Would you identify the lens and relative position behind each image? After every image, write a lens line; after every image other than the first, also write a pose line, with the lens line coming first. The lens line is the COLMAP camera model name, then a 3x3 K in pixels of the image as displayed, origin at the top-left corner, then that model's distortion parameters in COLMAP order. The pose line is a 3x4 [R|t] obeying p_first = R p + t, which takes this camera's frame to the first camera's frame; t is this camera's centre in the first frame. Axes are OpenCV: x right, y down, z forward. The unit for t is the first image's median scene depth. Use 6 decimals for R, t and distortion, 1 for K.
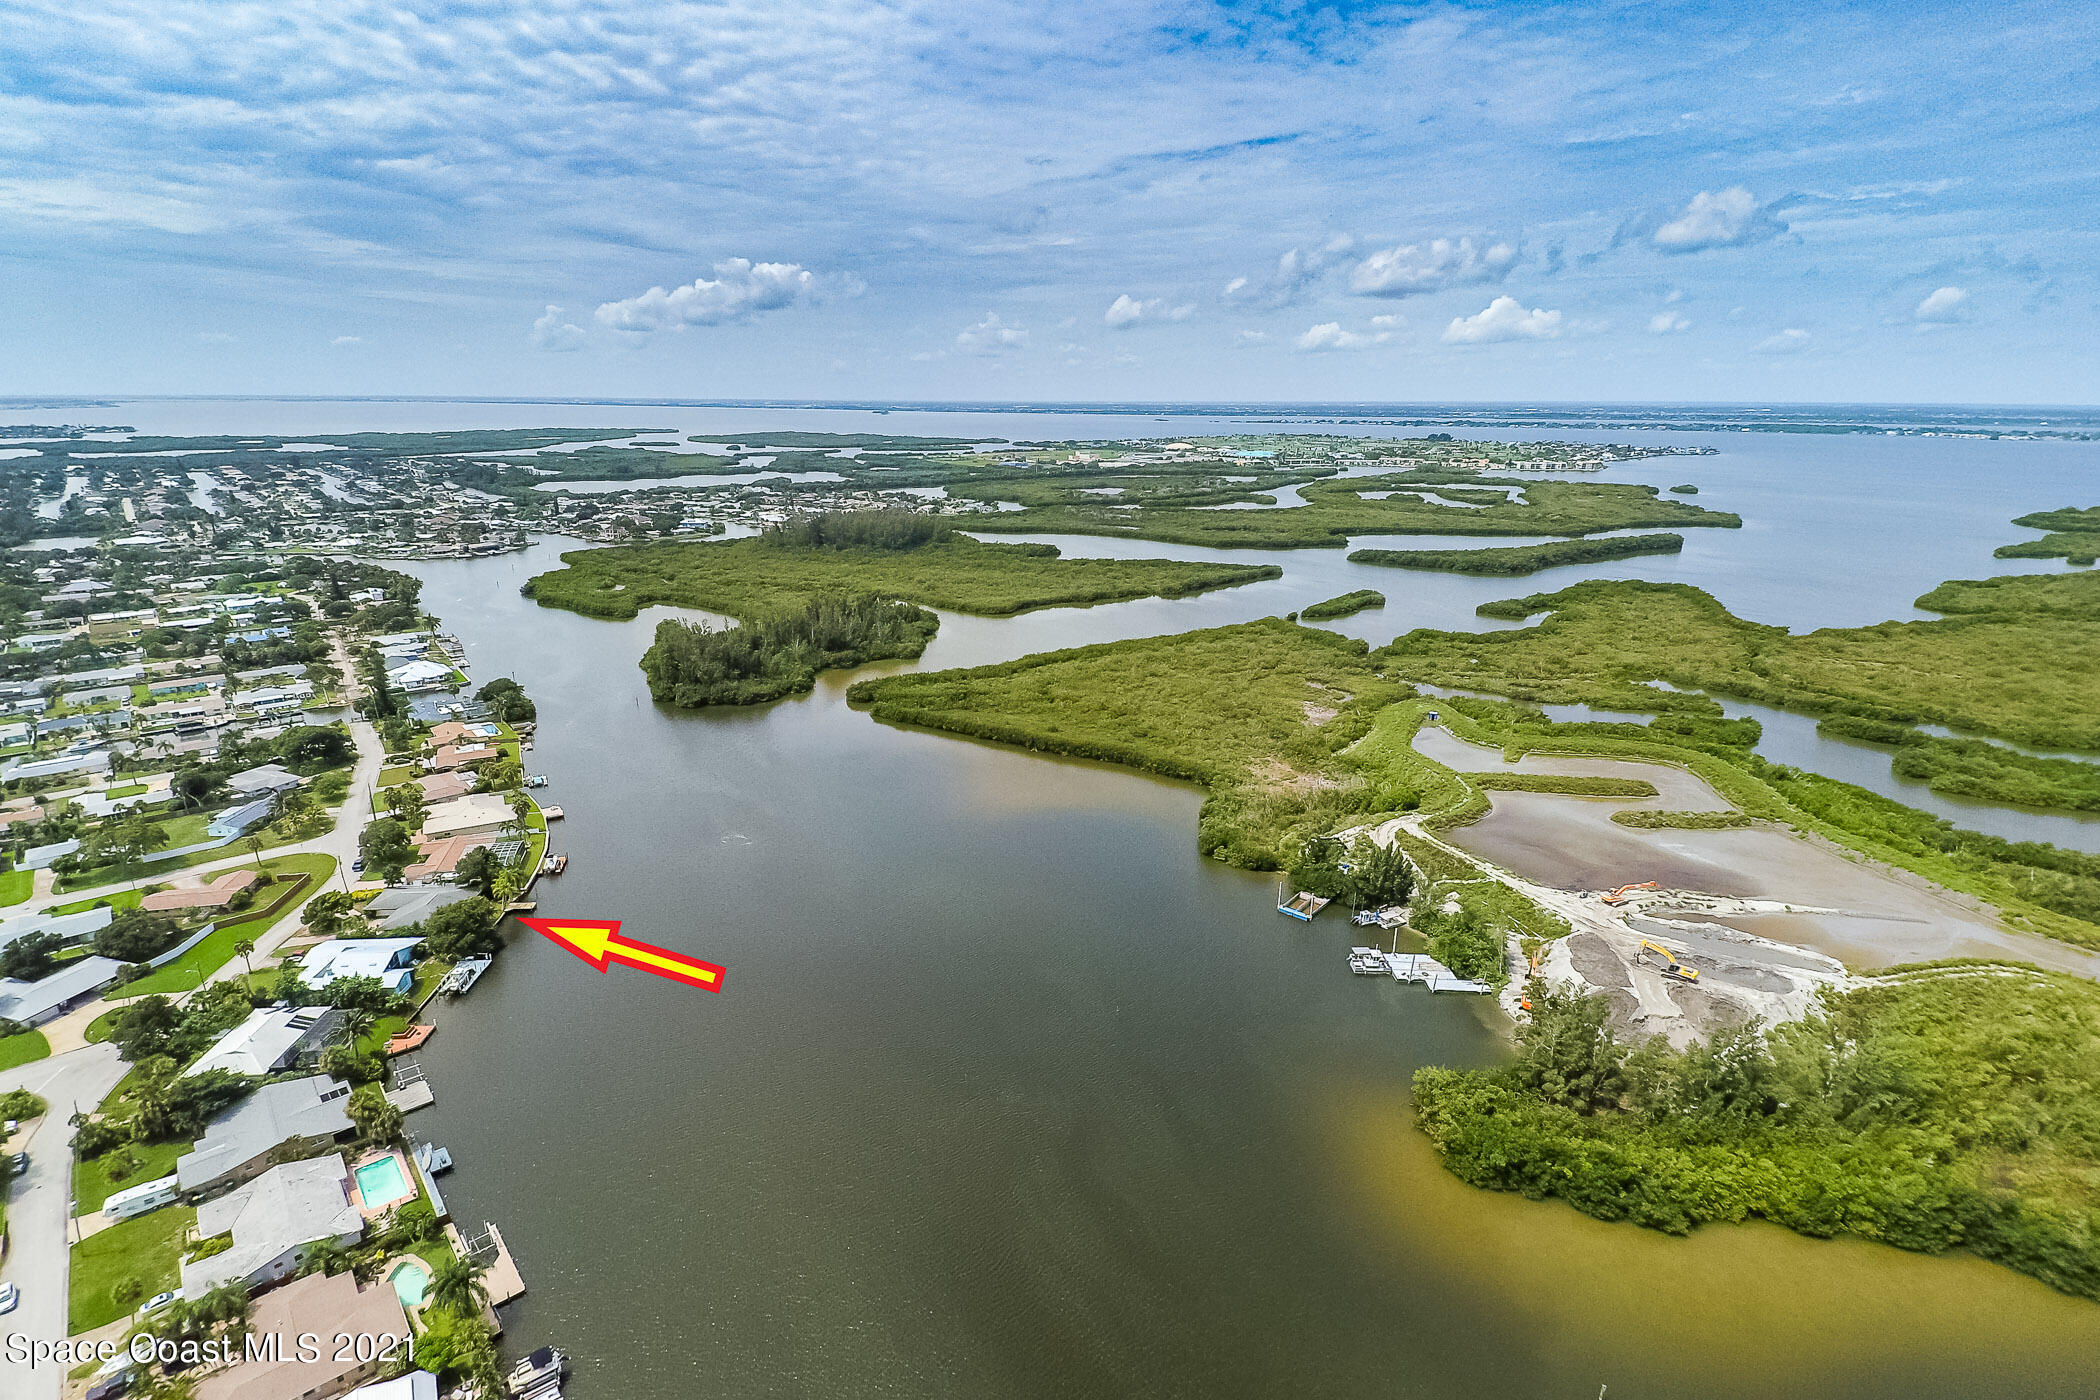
lens RADIAL K [[1017.1, 0, 1075.6], [0, 1017.1, 692.3], [0, 0, 1]] dist [0.029401, -0.016623]
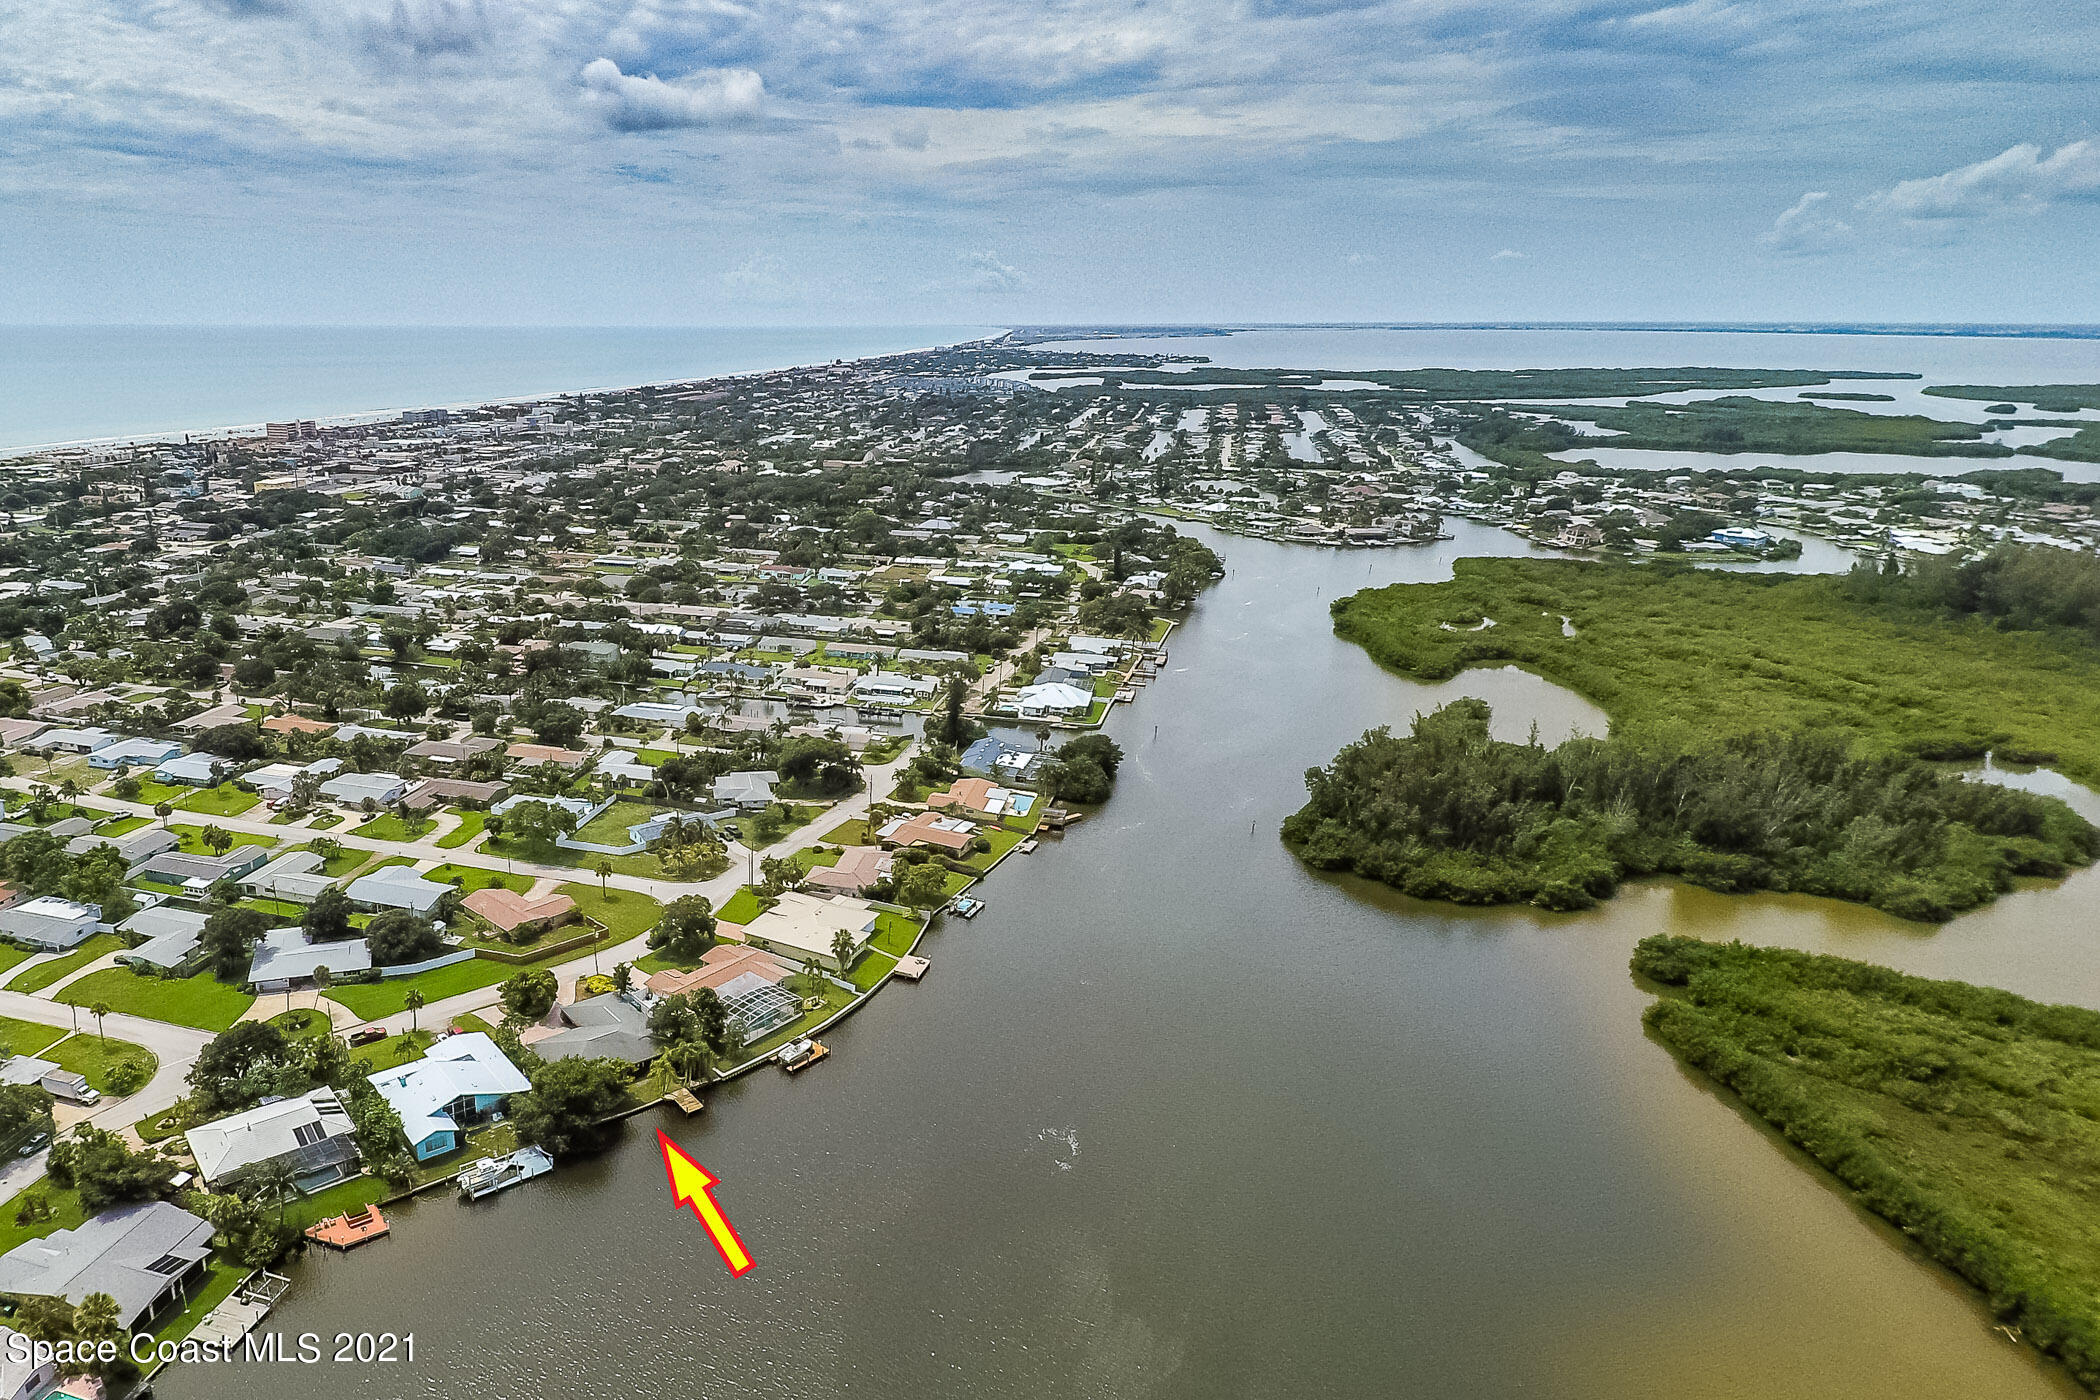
lens RADIAL K [[1313.6, 0, 775.8], [0, 1313.6, 734.0], [0, 0, 1]] dist [0.044908, -0.035861]
pose [[0.474144, 0.259855, -0.841227, 0.071386], [-0.242877, 0.956984, 0.158719, -0.084334], [0.846285, 0.129059, 0.516861, 0.290611]]
